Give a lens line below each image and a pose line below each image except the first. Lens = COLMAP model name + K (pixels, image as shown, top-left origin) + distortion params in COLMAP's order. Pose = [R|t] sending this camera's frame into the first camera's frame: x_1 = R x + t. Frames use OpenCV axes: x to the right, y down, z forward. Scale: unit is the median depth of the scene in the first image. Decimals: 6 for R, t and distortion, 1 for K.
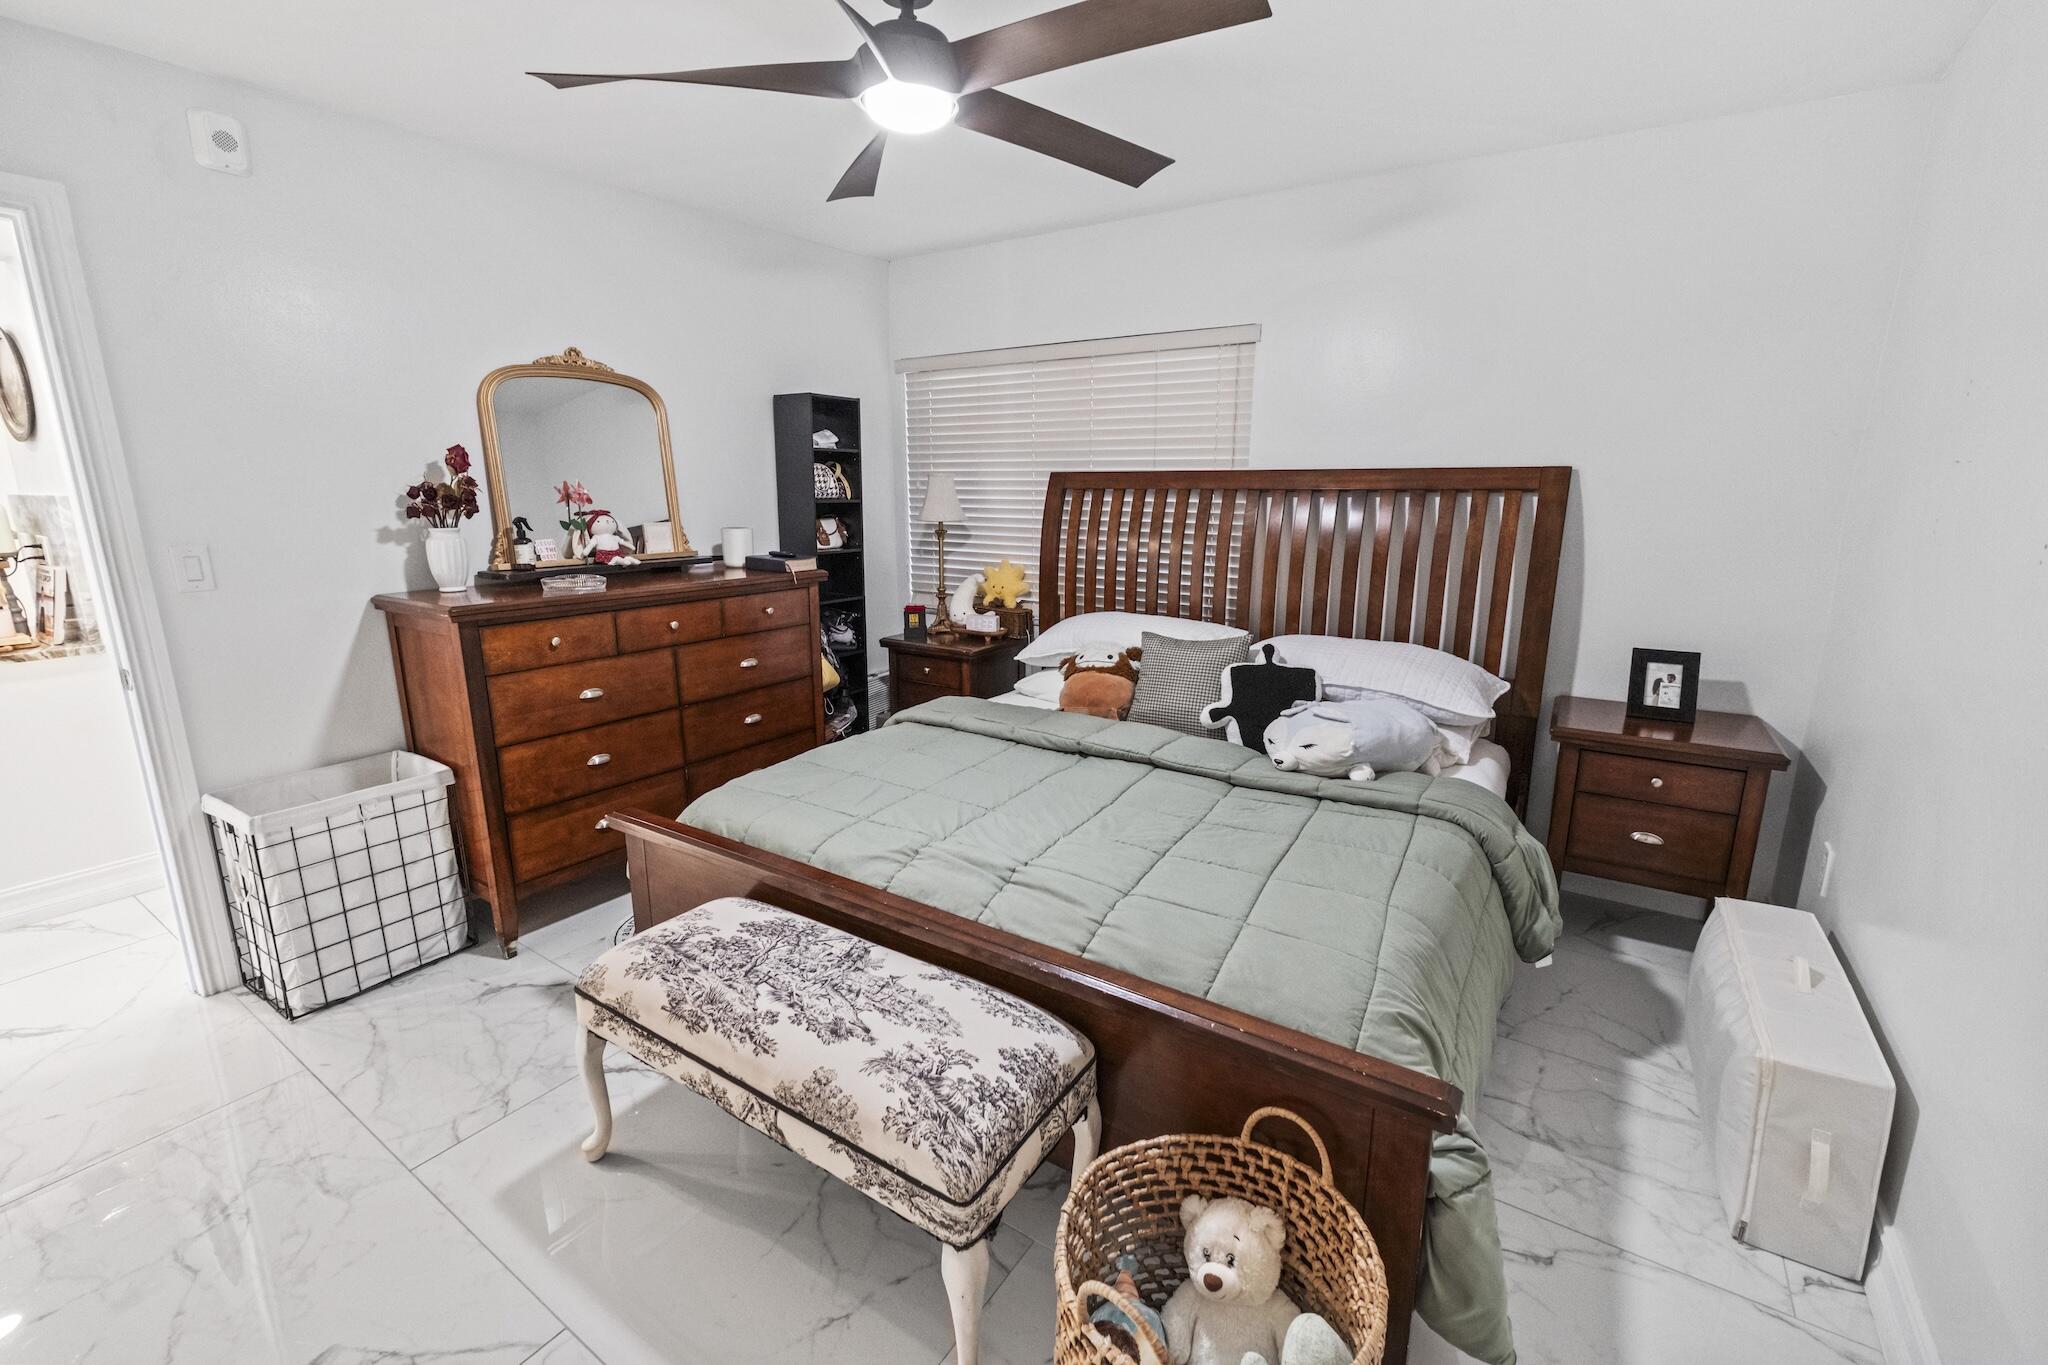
lens RADIAL K [[878.1, 0, 1034.9], [0, 878.1, 678.4], [0, 0, 1]] dist [-0.003298, 0.001146]
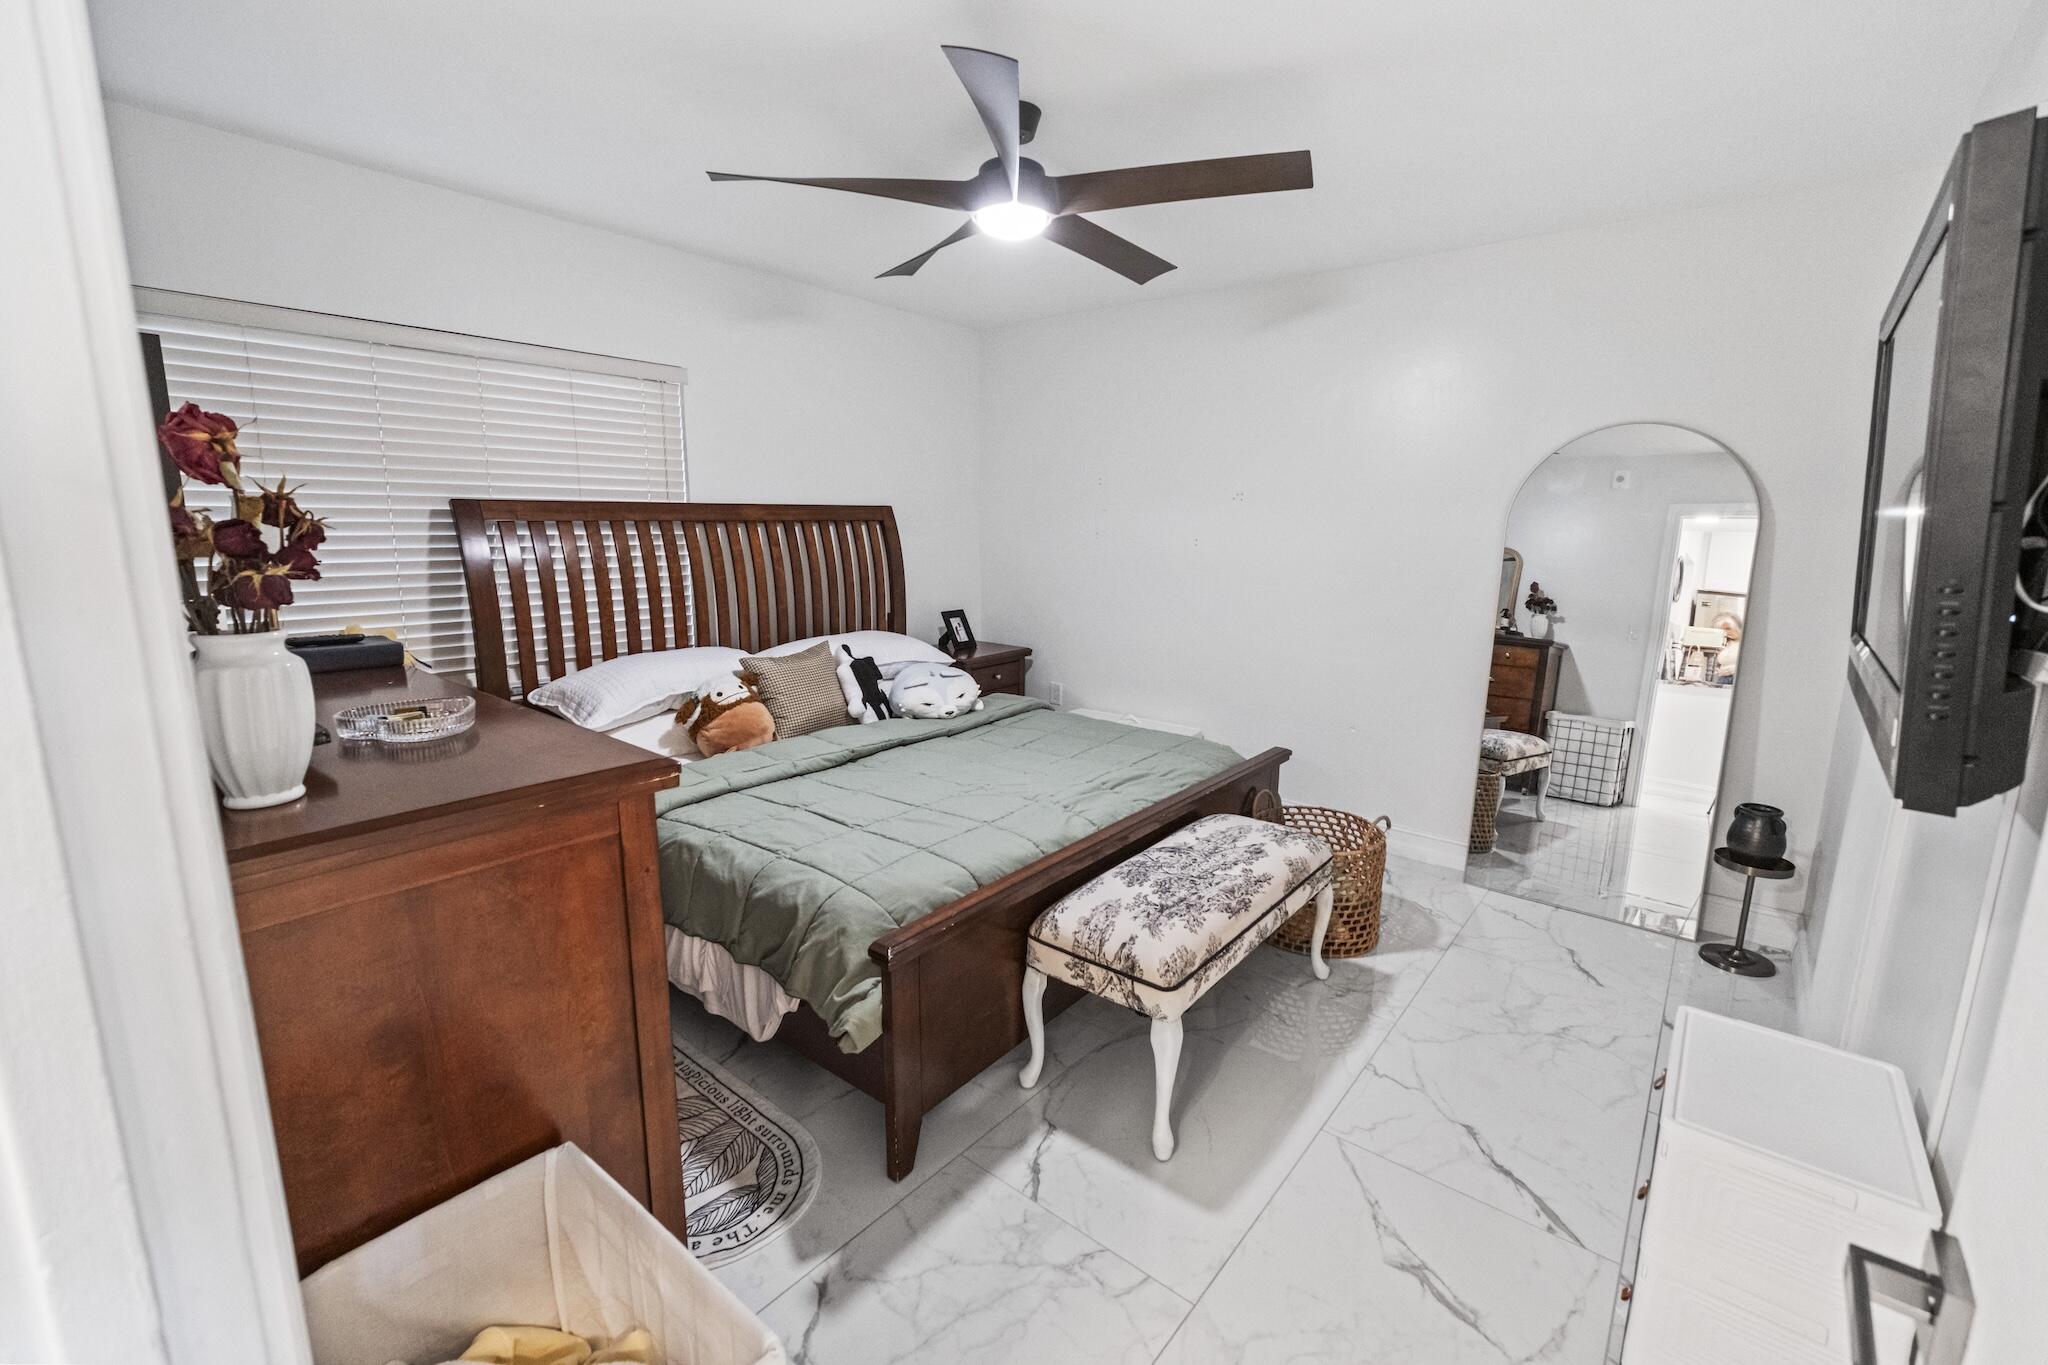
lens RADIAL K [[878.1, 0, 1034.9], [0, 878.1, 678.4], [0, 0, 1]] dist [-0.003298, 0.001146]
pose [[0.080796, -0.178916, 0.980541, -1.429430], [0.206699, 0.965379, 0.159118, -0.204460], [-0.975063, 0.189820, 0.114981, 0.911835]]
